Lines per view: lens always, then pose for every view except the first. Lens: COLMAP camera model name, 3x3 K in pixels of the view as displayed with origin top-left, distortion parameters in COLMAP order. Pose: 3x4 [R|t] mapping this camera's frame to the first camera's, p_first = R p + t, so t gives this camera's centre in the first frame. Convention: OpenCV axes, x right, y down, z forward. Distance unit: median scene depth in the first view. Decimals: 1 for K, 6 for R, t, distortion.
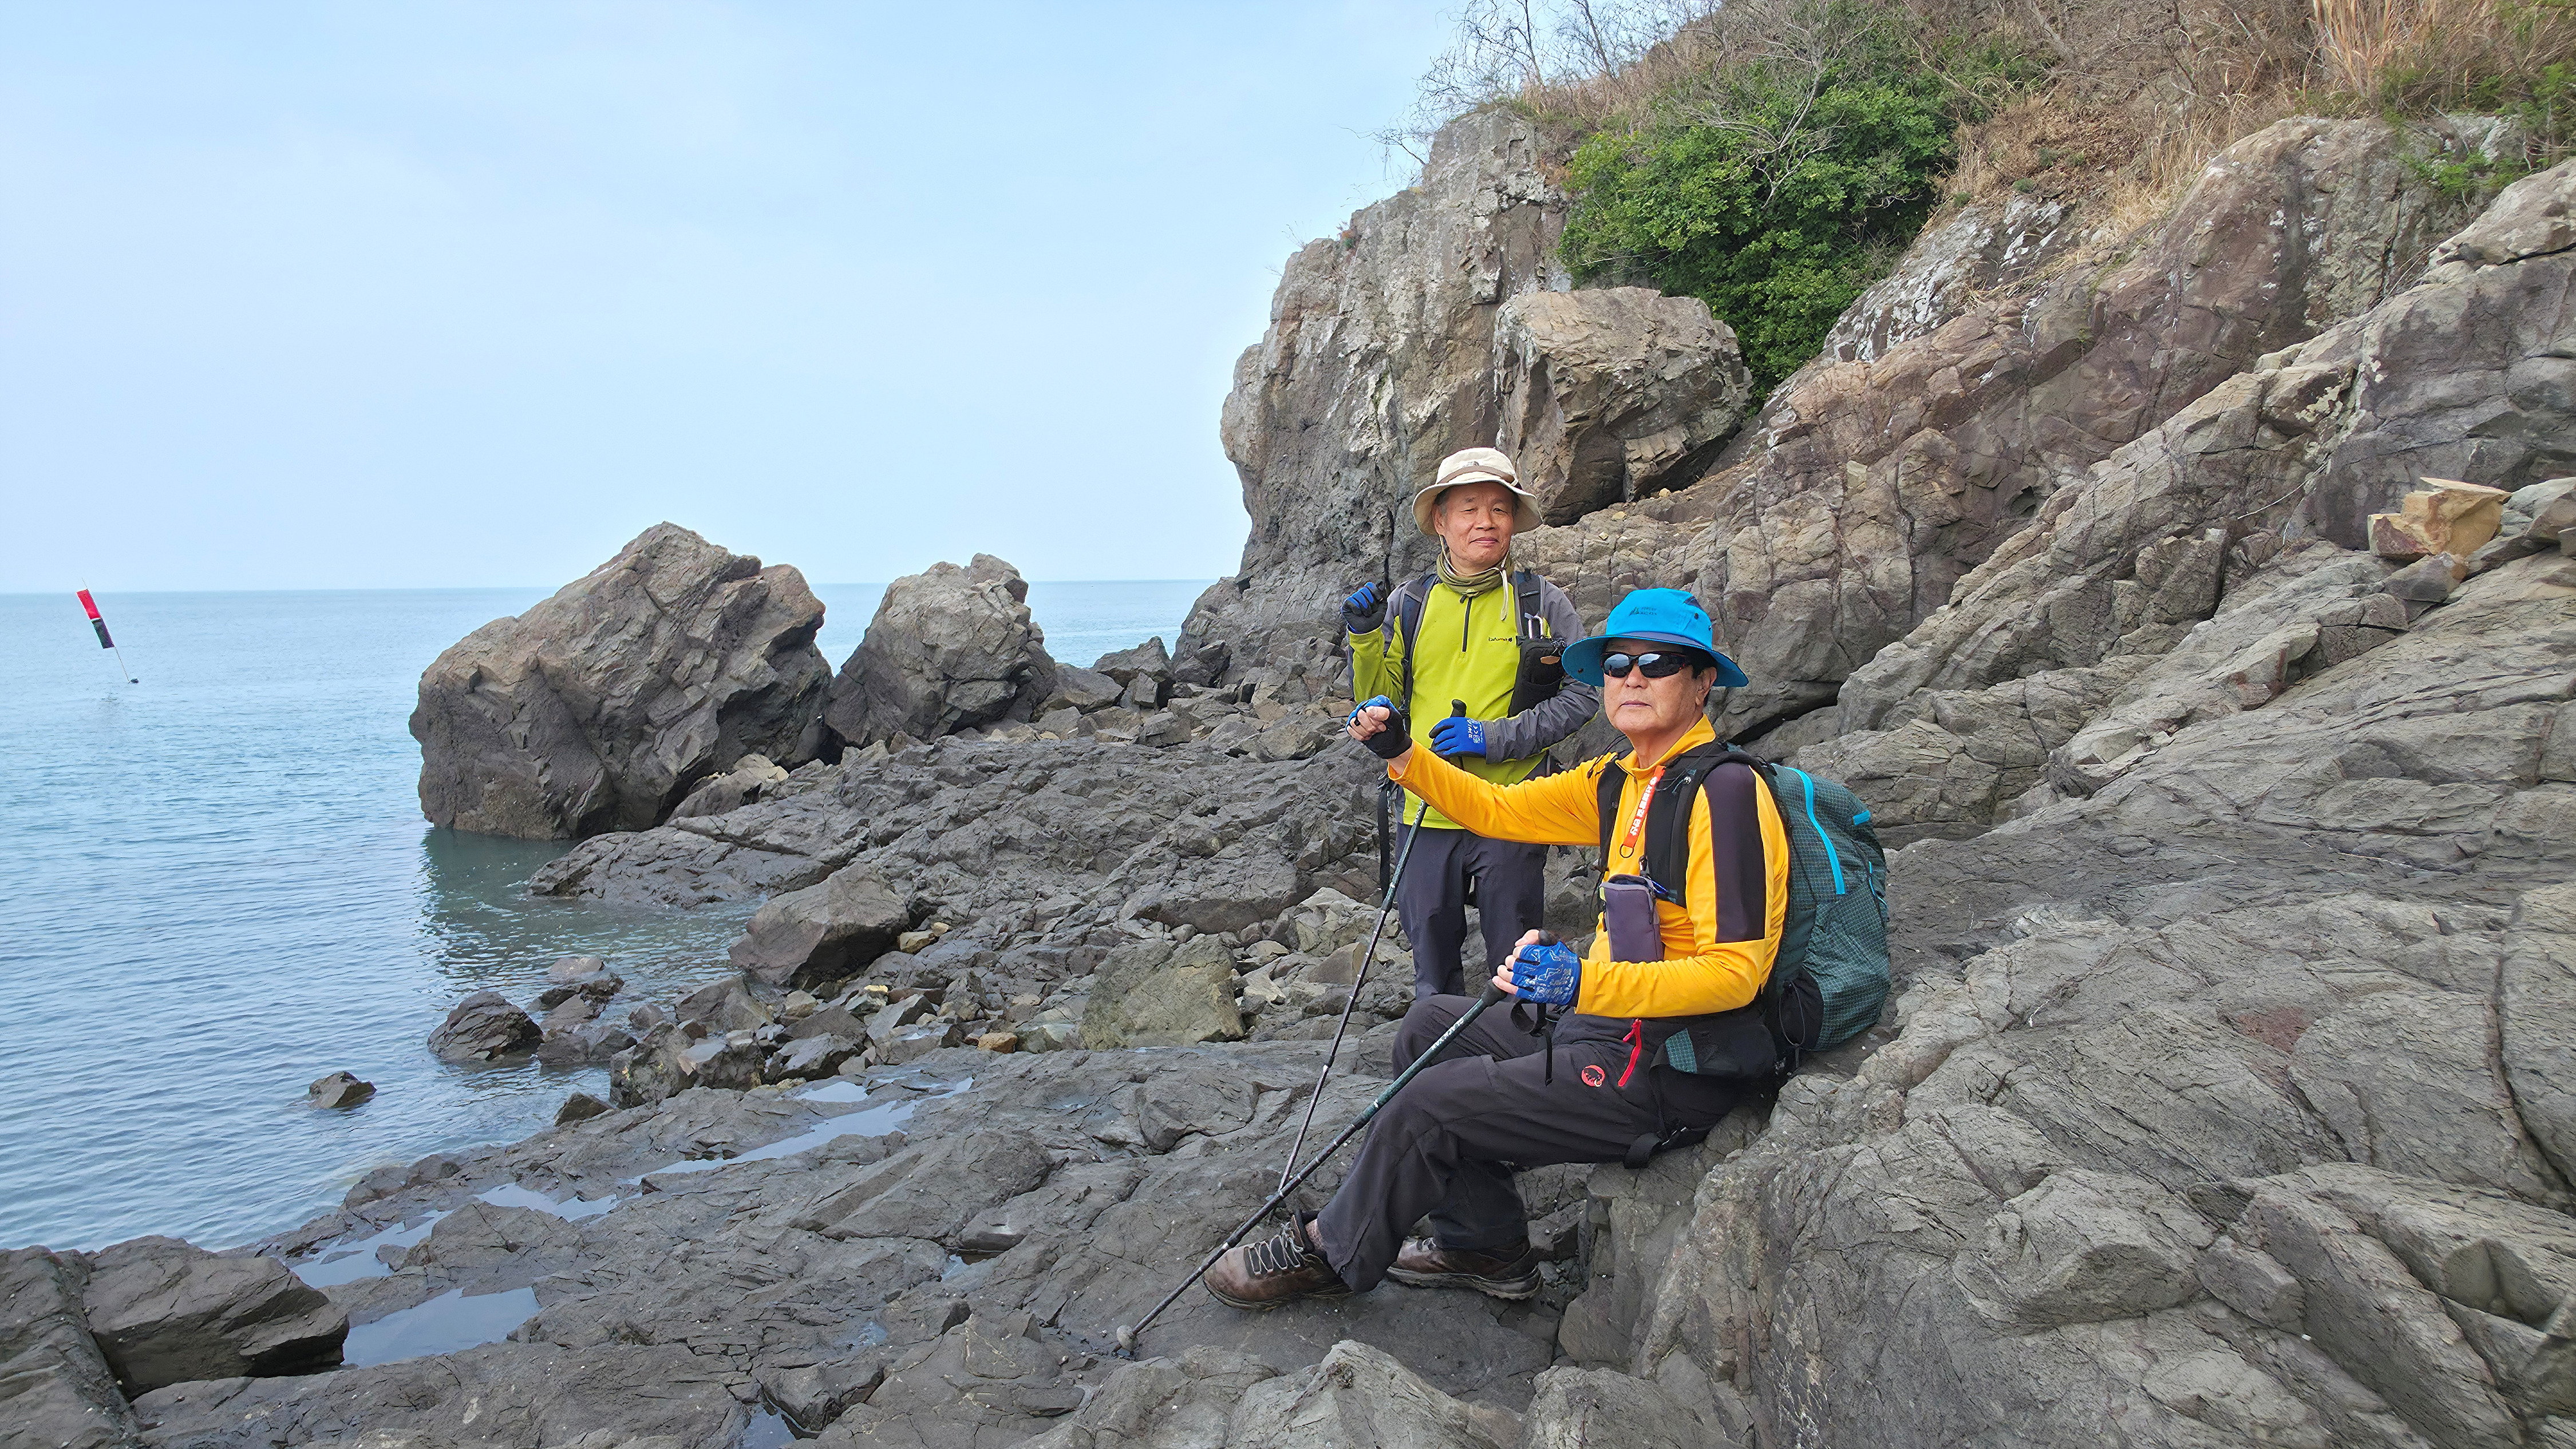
lens RADIAL K [[1479.7, 0, 1295.4], [0, 1479.7, 723.2], [0, 0, 1]] dist [0.005164, -0.000723]
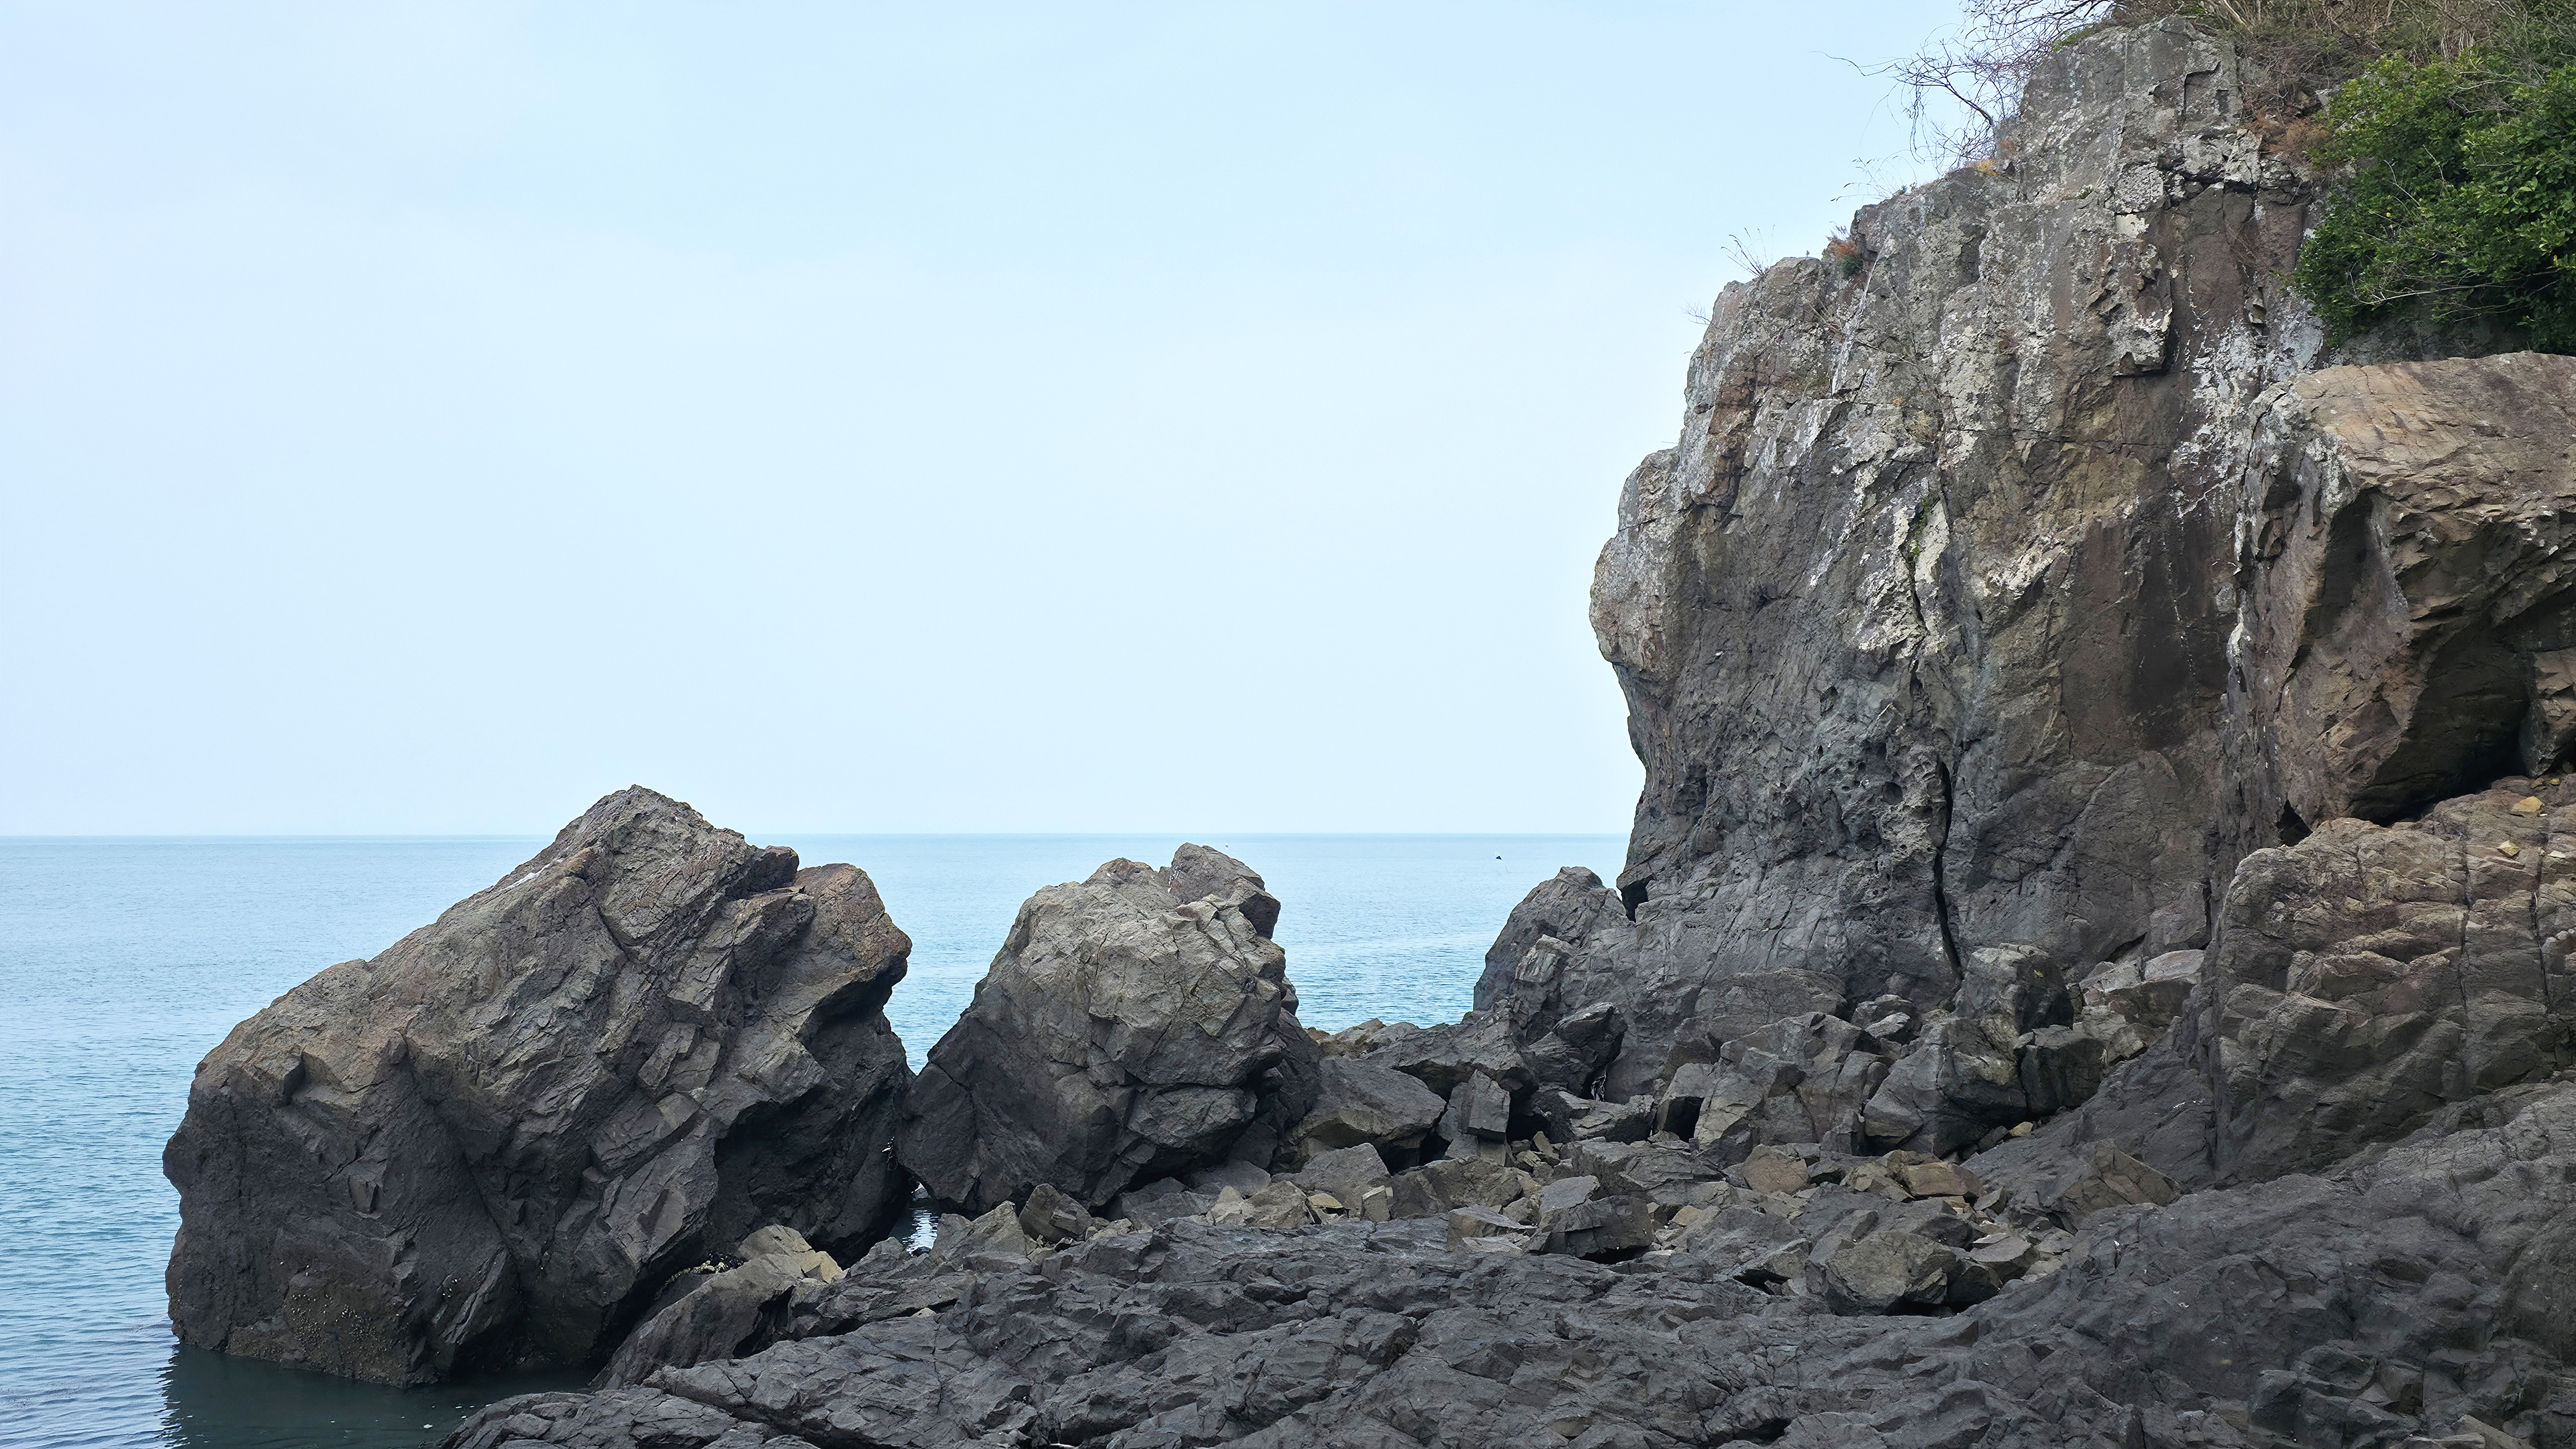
lens RADIAL K [[2666.6, 0, 1245.0], [0, 2666.6, 713.4], [0, 0, 1]] dist [0.142776, -0.289975]
pose [[0.991977, 0.005942, -0.126281, -0.083020], [-0.023715, 0.989909, -0.139708, -0.031555], [0.124176, 0.141582, 0.982107, 0.052462]]
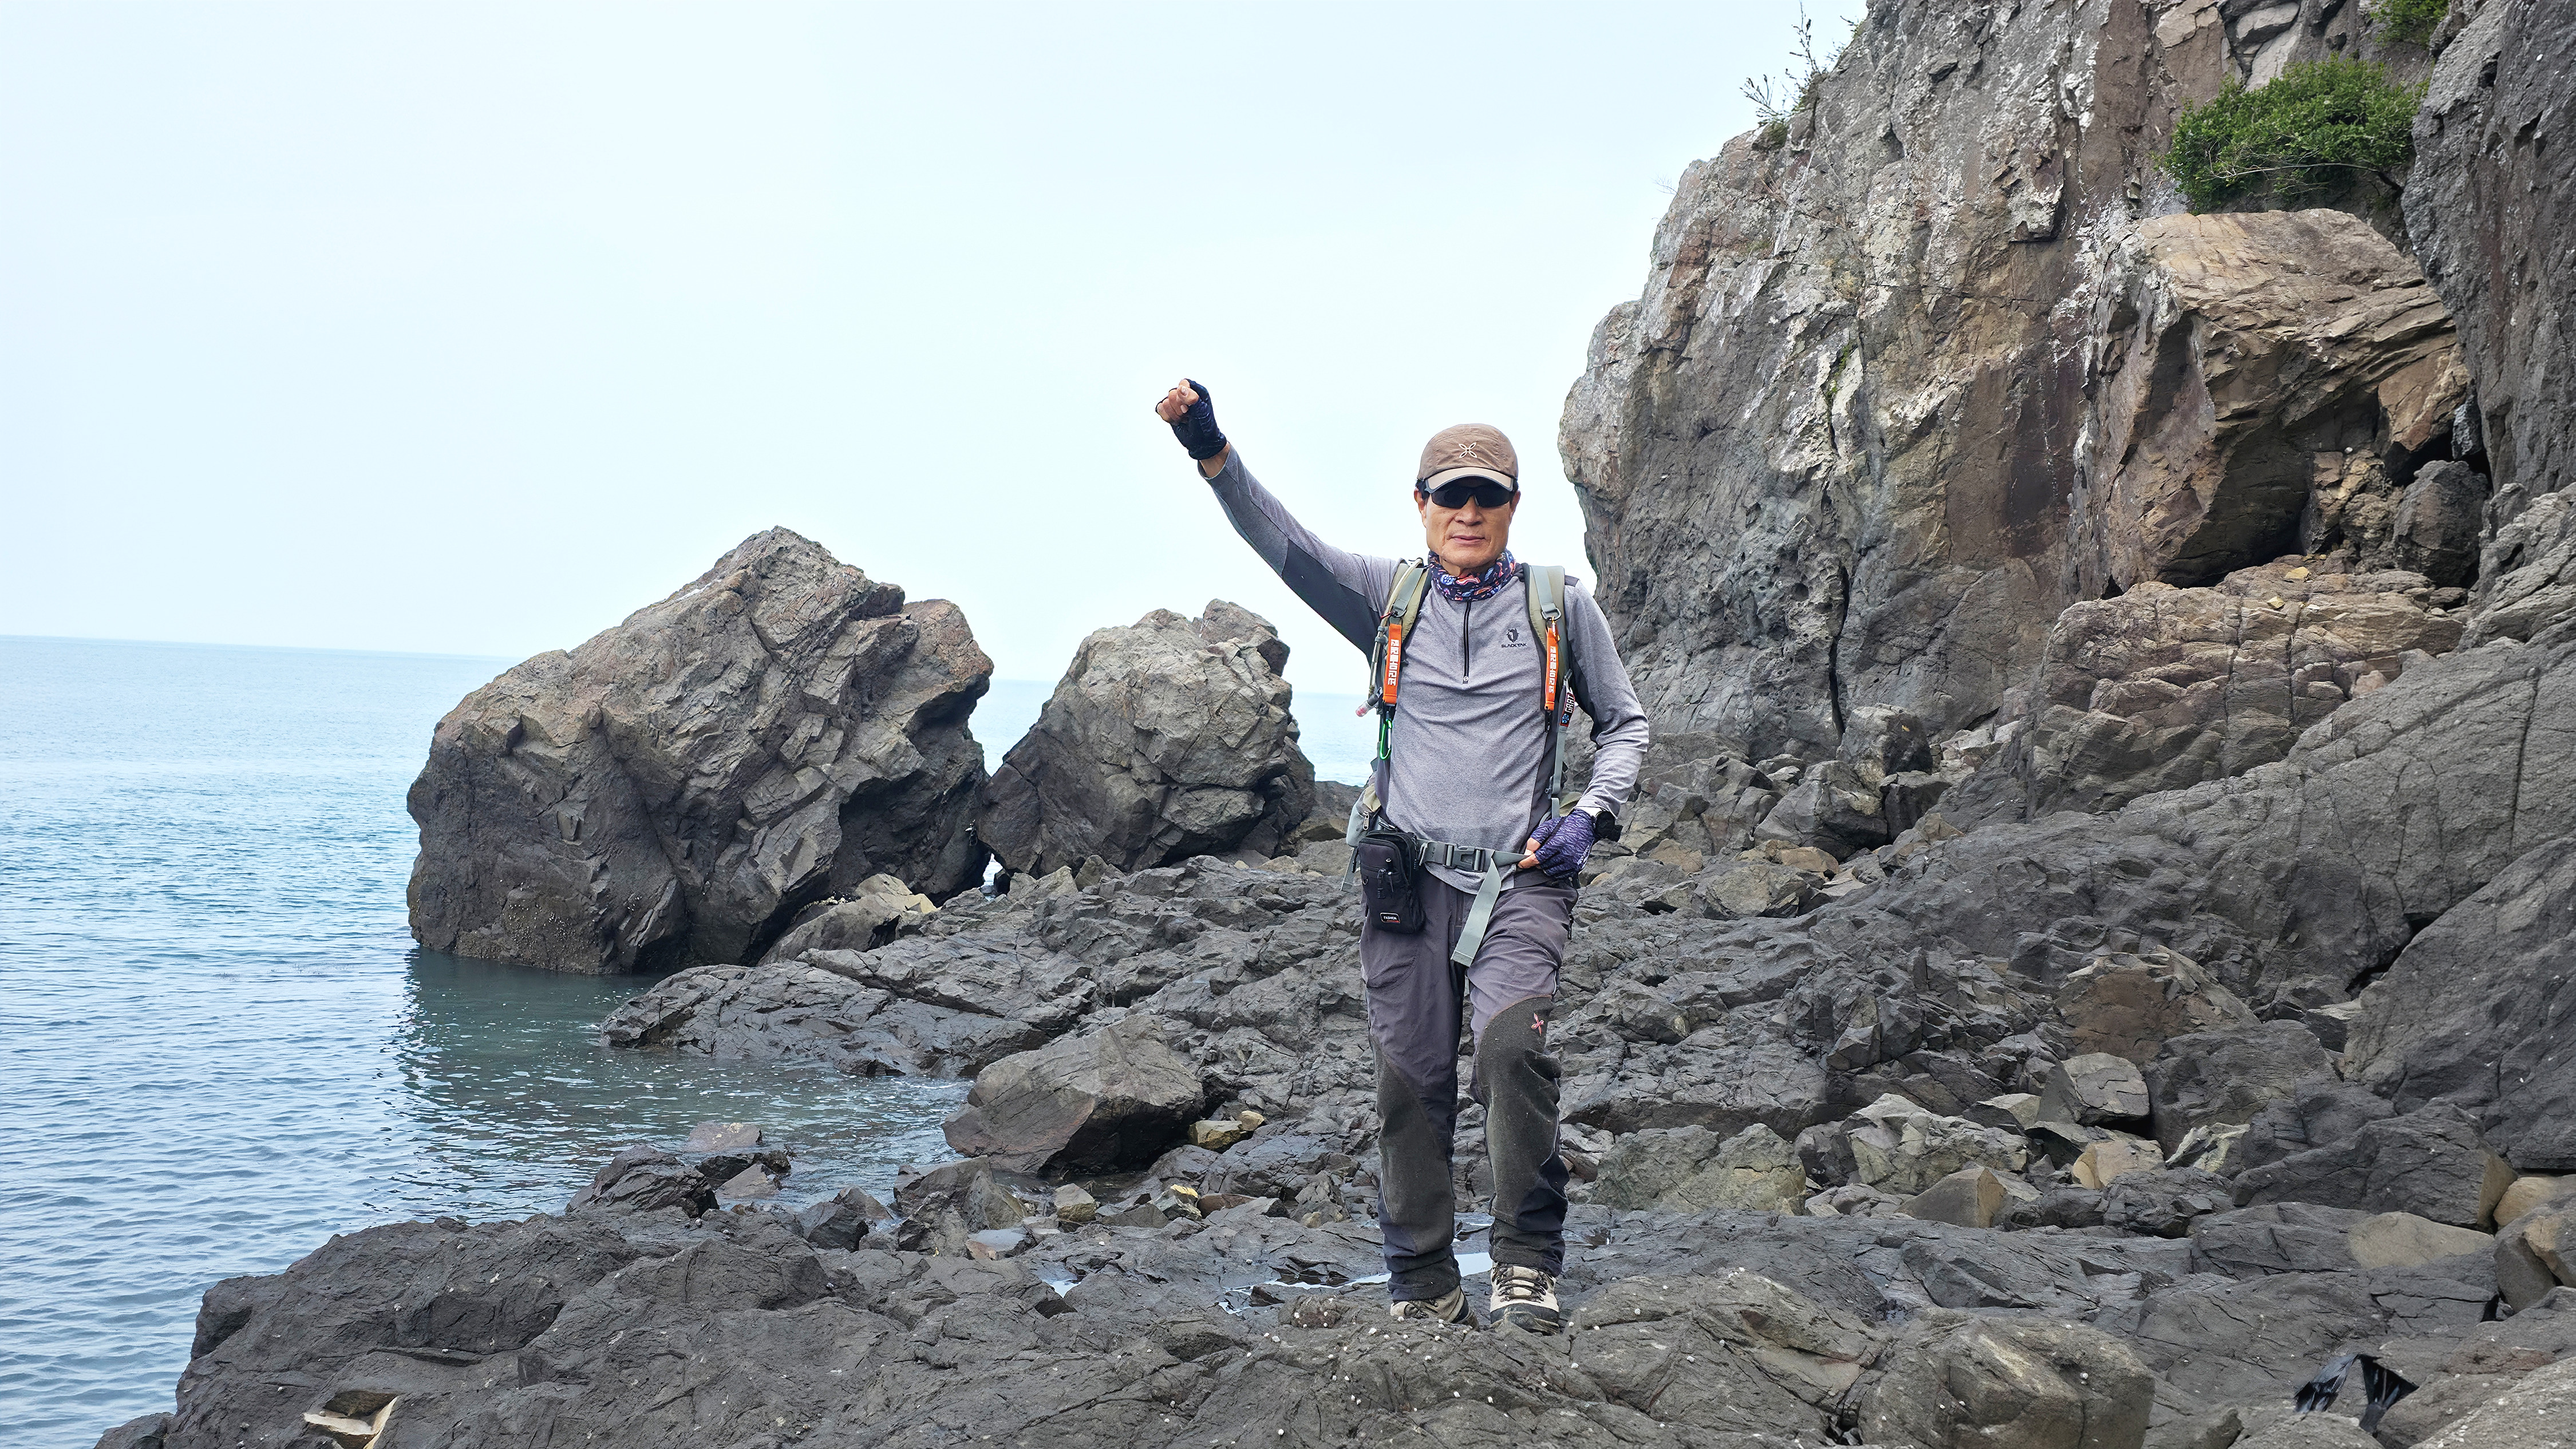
lens RADIAL K [[2355.9, 0, 1175.1], [0, 2355.9, 799.8], [0, 0, 1]] dist [0.172376, -0.435625]
pose [[0.986650, 0.061189, -0.150925, -0.078845], [-0.069060, 0.996483, -0.047466, 0.030848], [0.147489, 0.057255, 0.987405, -0.047482]]
